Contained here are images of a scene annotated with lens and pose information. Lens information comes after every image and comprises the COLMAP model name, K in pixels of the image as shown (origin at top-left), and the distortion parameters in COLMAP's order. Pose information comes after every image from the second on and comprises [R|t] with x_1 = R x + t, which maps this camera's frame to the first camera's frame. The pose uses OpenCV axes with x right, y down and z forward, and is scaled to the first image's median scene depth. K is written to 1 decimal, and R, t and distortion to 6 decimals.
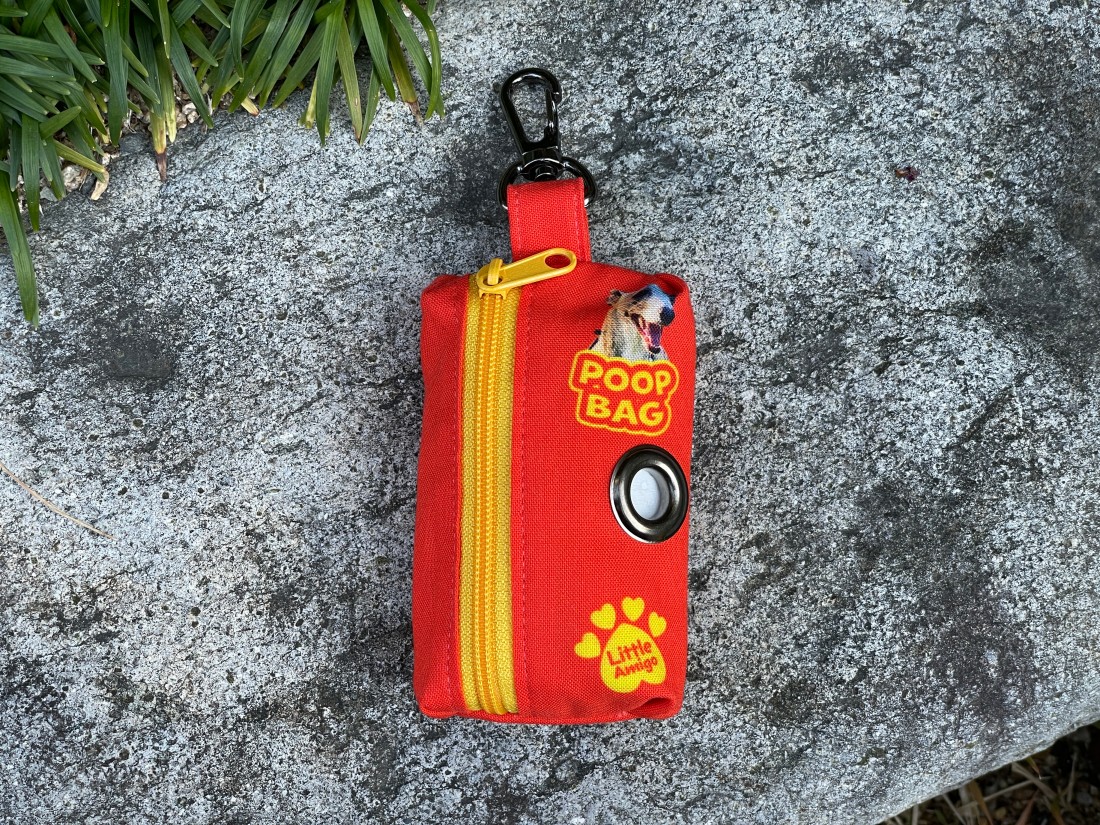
lens RADIAL K [[1687.3, 0, 553.8], [0, 1687.3, 409.3], [0, 0, 1]] dist [0.102668, -0.425443]
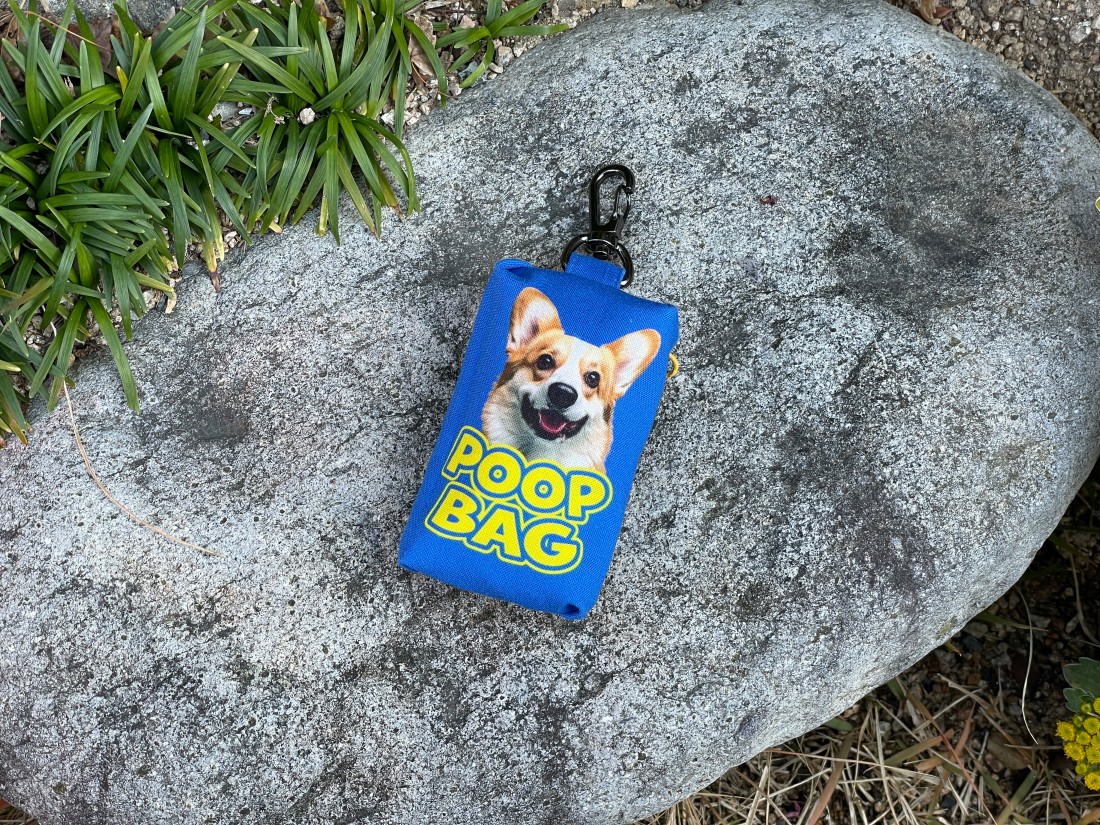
lens RADIAL K [[1668.4, 0, 547.1], [0, 1668.4, 413.8], [0, 0, 1]] dist [0.074484, -0.063691]
pose [[0.986839, -0.155965, 0.042711, -0.048925], [0.160180, 0.979021, -0.125940, 0.167271], [-0.022172, 0.131124, 0.991118, -0.291617]]
